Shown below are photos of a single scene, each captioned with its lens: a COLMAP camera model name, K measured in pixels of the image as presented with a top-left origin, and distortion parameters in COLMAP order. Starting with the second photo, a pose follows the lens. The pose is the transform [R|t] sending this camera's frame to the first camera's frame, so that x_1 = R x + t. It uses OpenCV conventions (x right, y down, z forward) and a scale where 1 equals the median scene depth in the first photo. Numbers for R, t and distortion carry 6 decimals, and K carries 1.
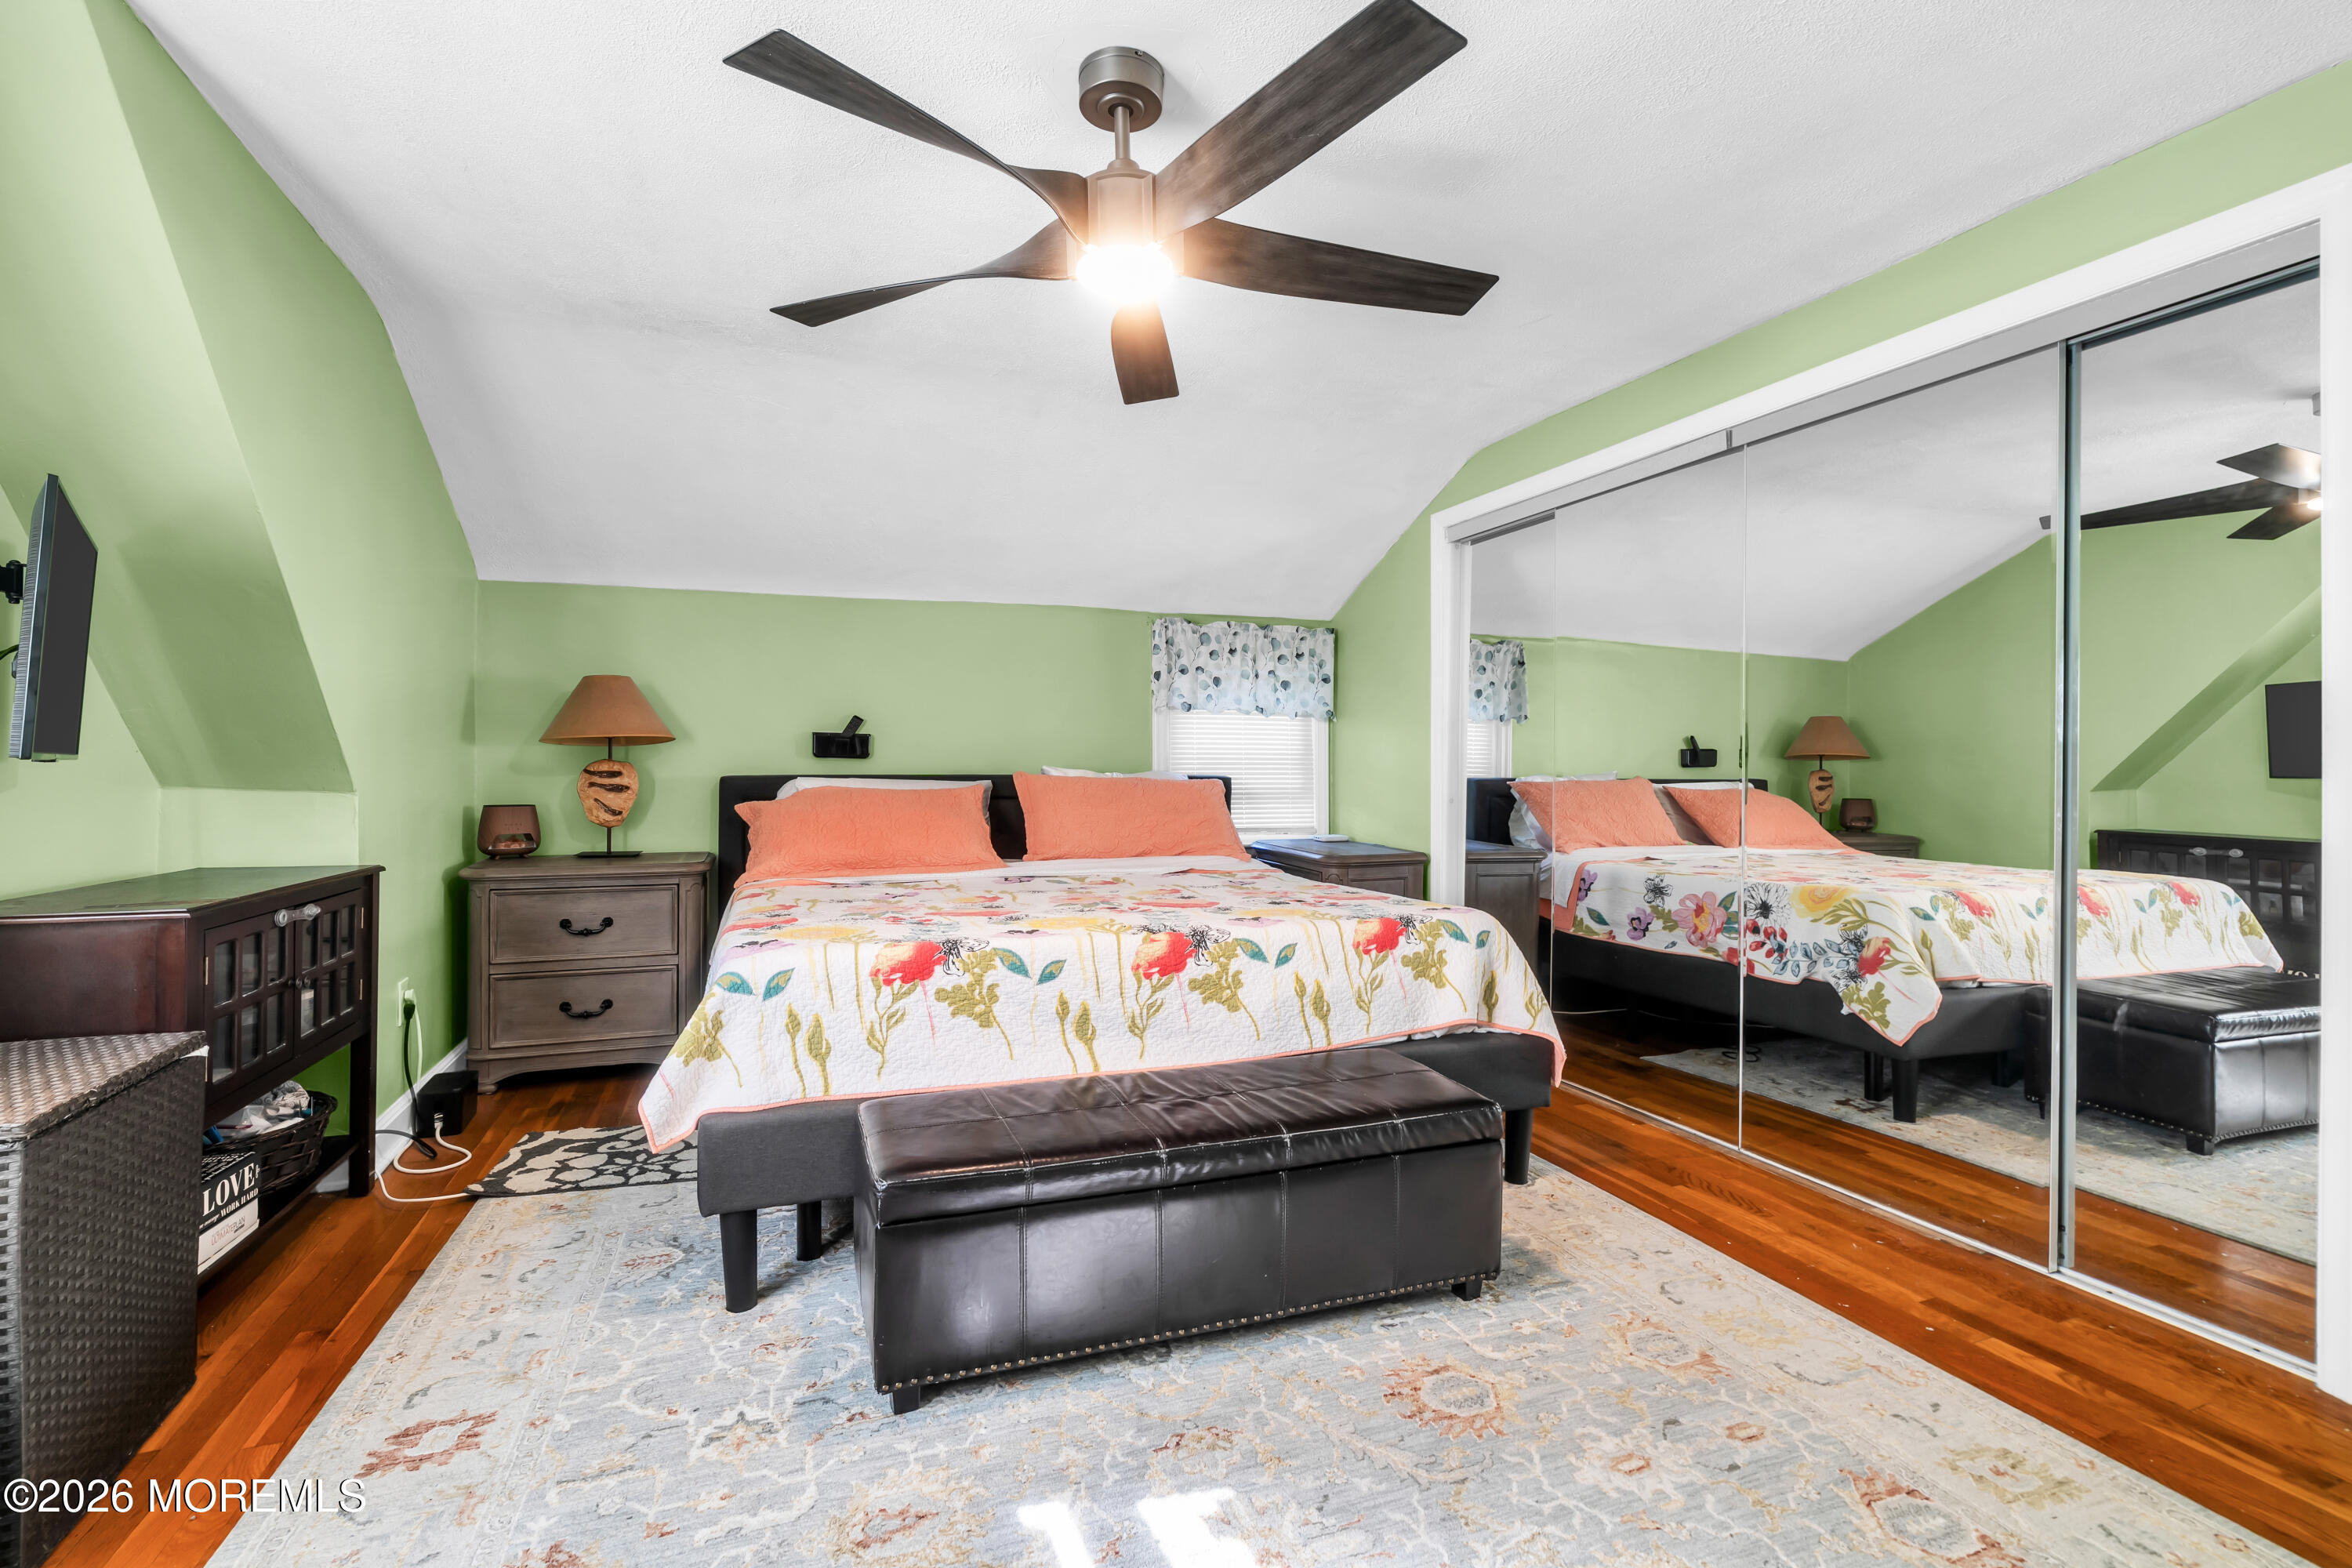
lens RADIAL K [[1070.5, 0, 1176.0], [0, 1070.5, 768.4], [0, 0, 1]] dist [-0.007370, 0.003437]
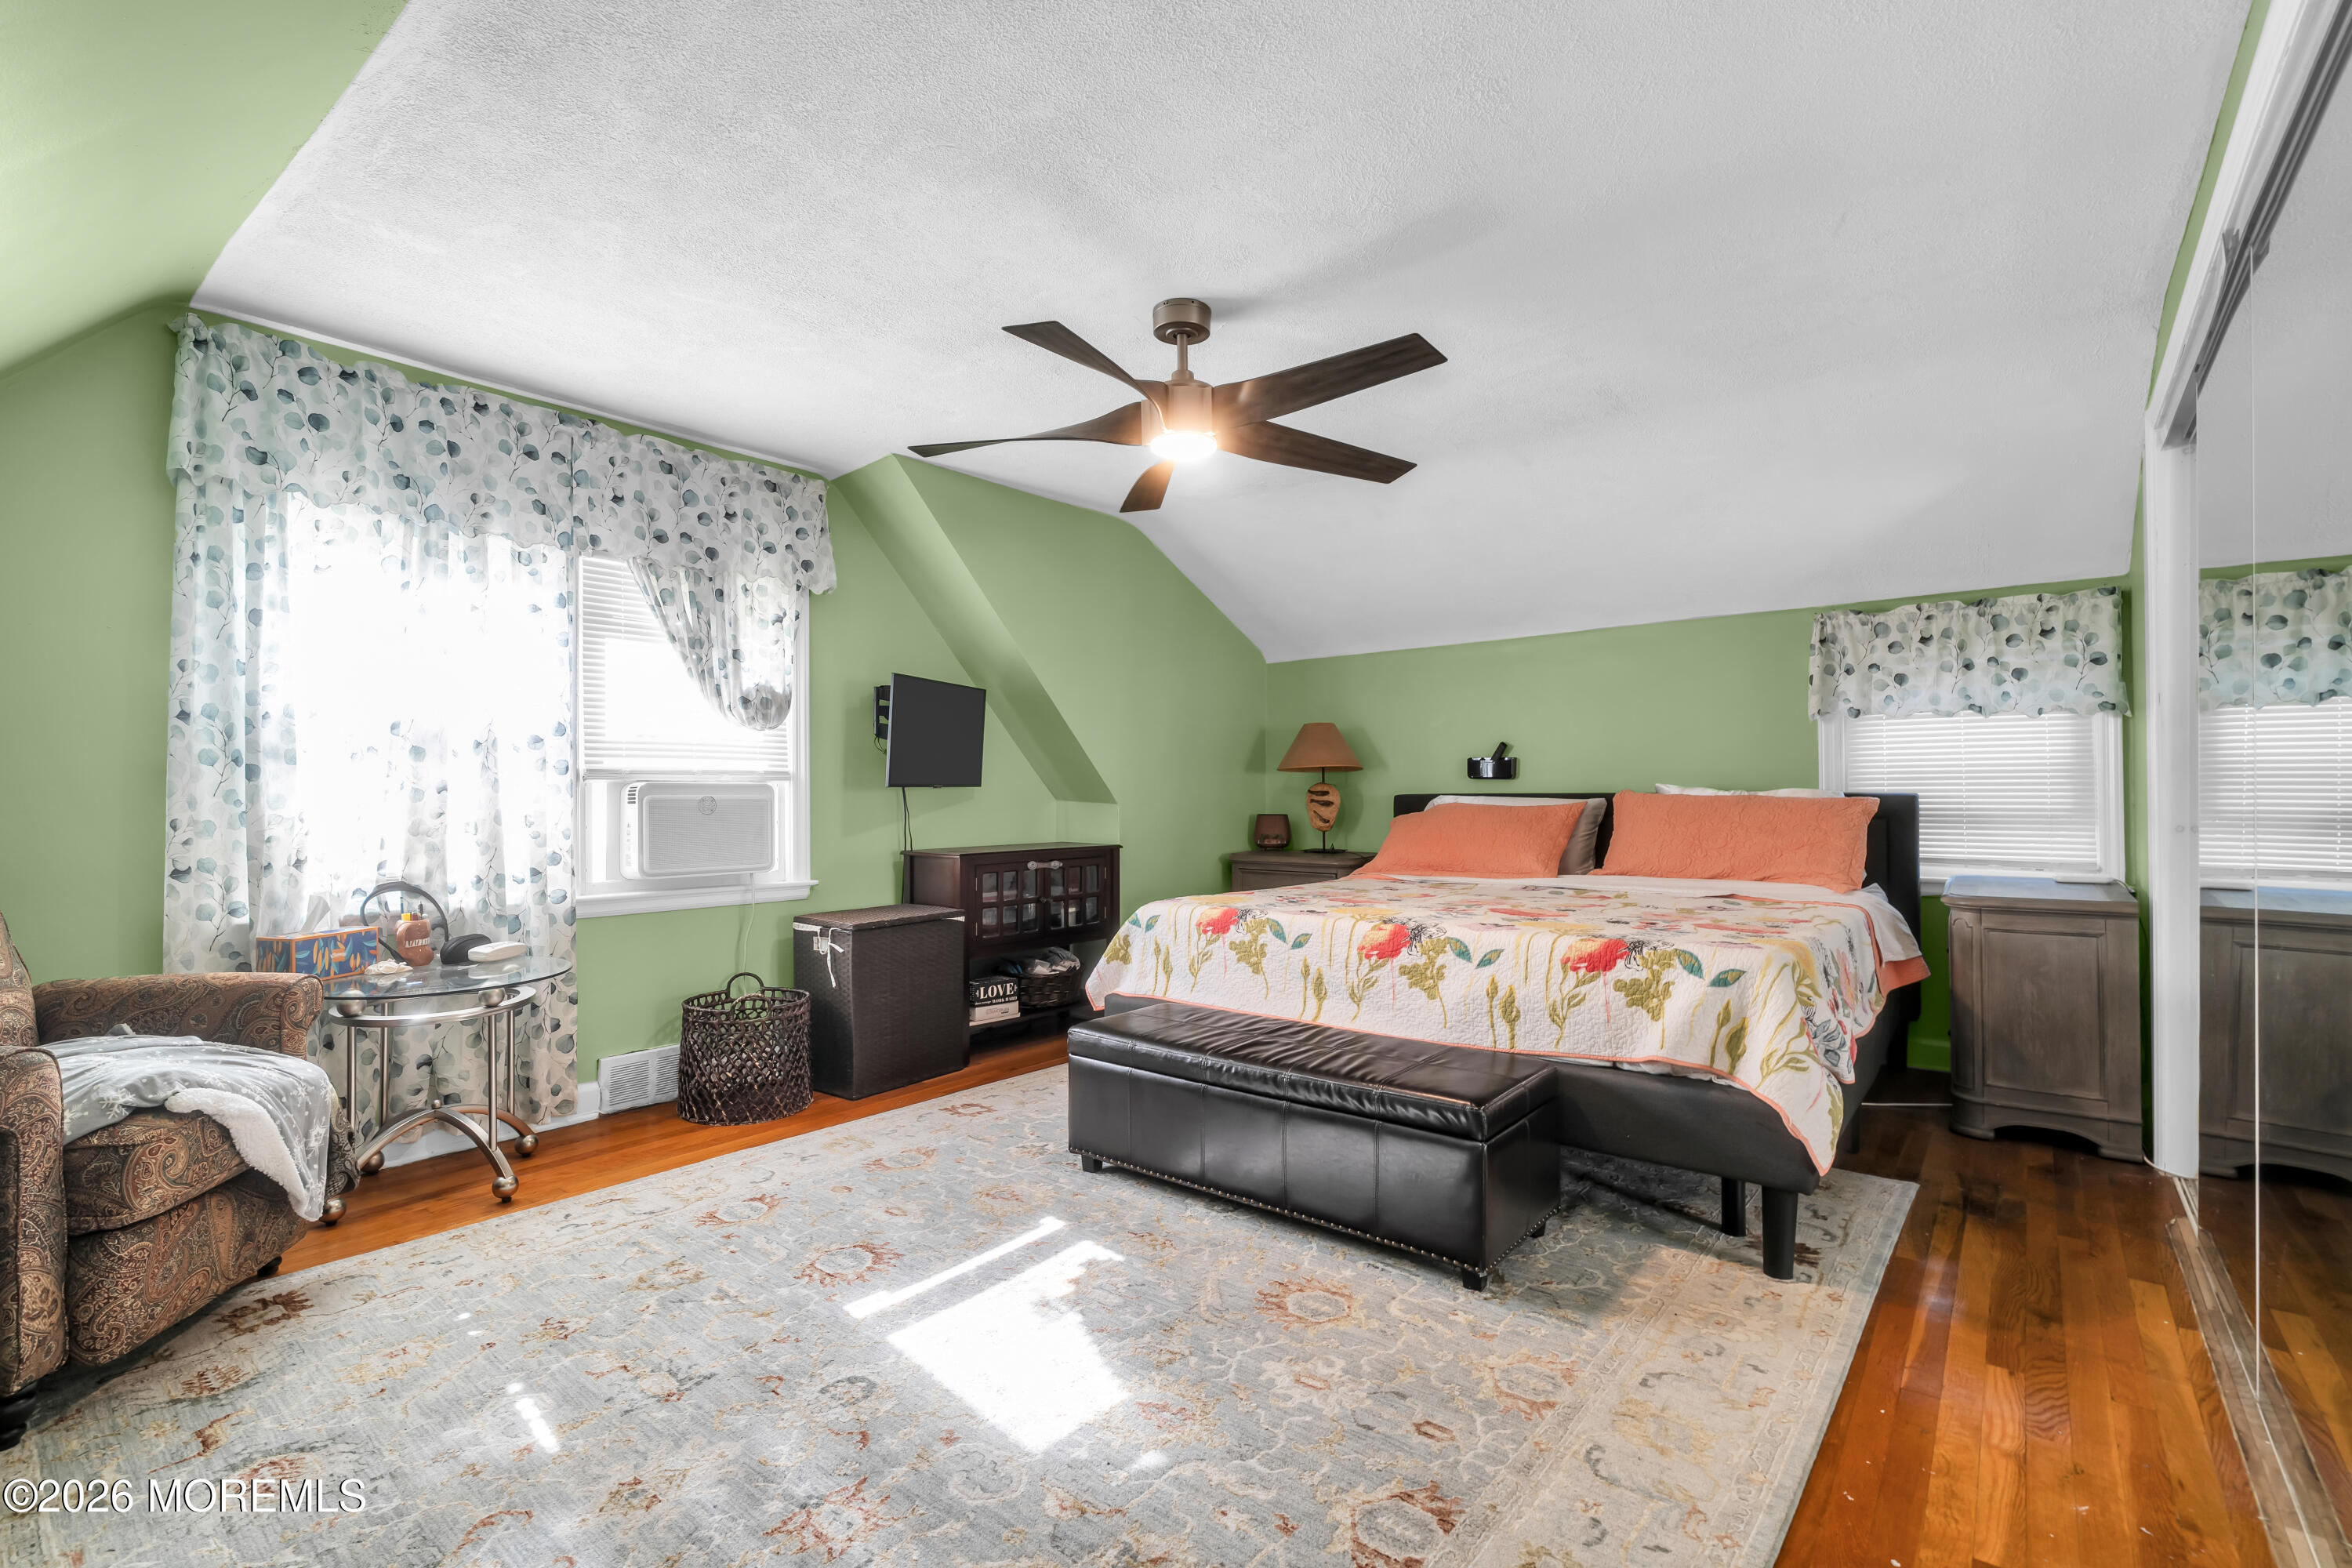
lens RADIAL K [[1070.5, 0, 1166.4], [0, 1070.5, 790.1], [0, 0, 1]] dist [-0.007370, 0.003437]
pose [[0.505054, -0.006115, -0.863066, 0.863610], [0.006351, 0.999974, -0.003369, 0.006866], [0.863064, -0.003779, 0.505080, 0.177686]]
